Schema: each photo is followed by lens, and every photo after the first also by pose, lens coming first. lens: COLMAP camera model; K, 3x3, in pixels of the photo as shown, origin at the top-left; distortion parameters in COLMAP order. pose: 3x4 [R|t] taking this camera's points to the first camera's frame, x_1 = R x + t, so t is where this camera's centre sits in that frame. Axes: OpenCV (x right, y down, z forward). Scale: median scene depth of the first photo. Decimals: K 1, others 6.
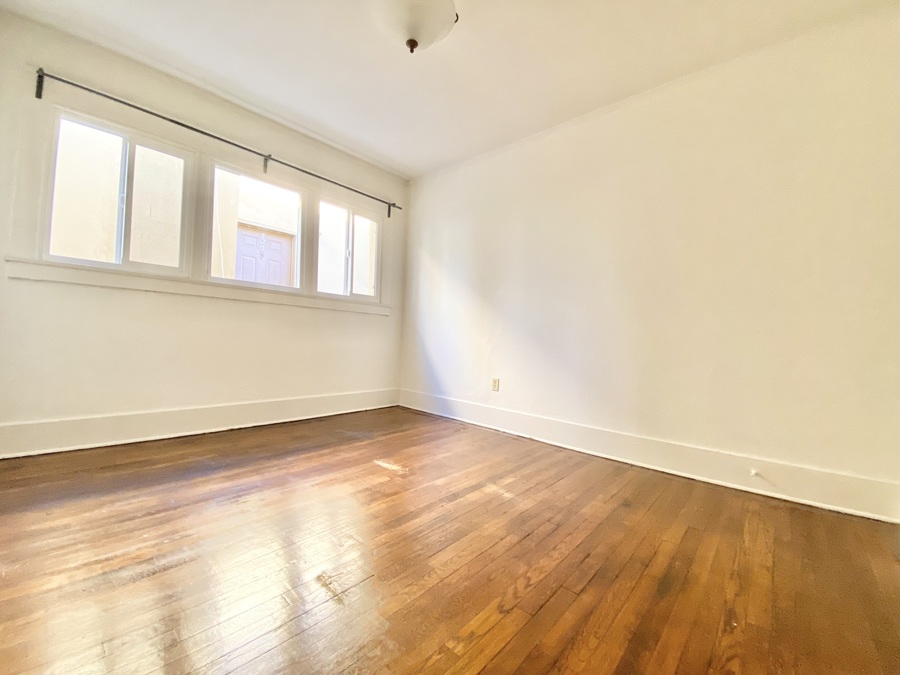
lens RADIAL K [[362.0, 0, 450.0], [0, 362.0, 337.5], [0, 0, 1]] dist [0.009818, -0.018200]
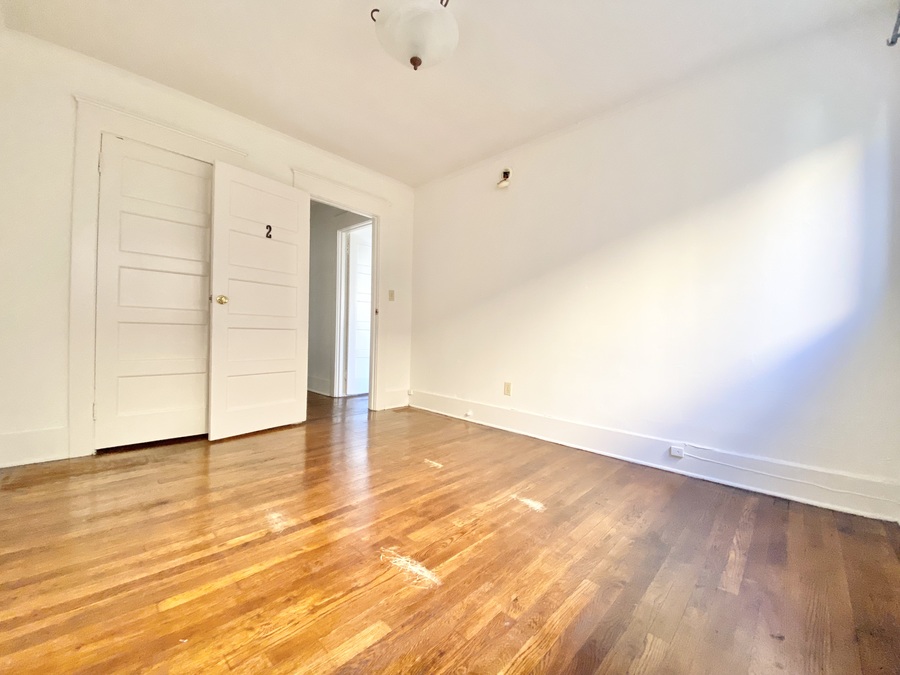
lens RADIAL K [[362.0, 0, 450.0], [0, 362.0, 337.5], [0, 0, 1]] dist [0.009818, -0.018200]
pose [[-0.997156, -0.071291, 0.024461, -0.231800], [-0.070923, 0.997360, 0.015615, -0.039525], [-0.025509, 0.013835, -0.999579, 1.678942]]
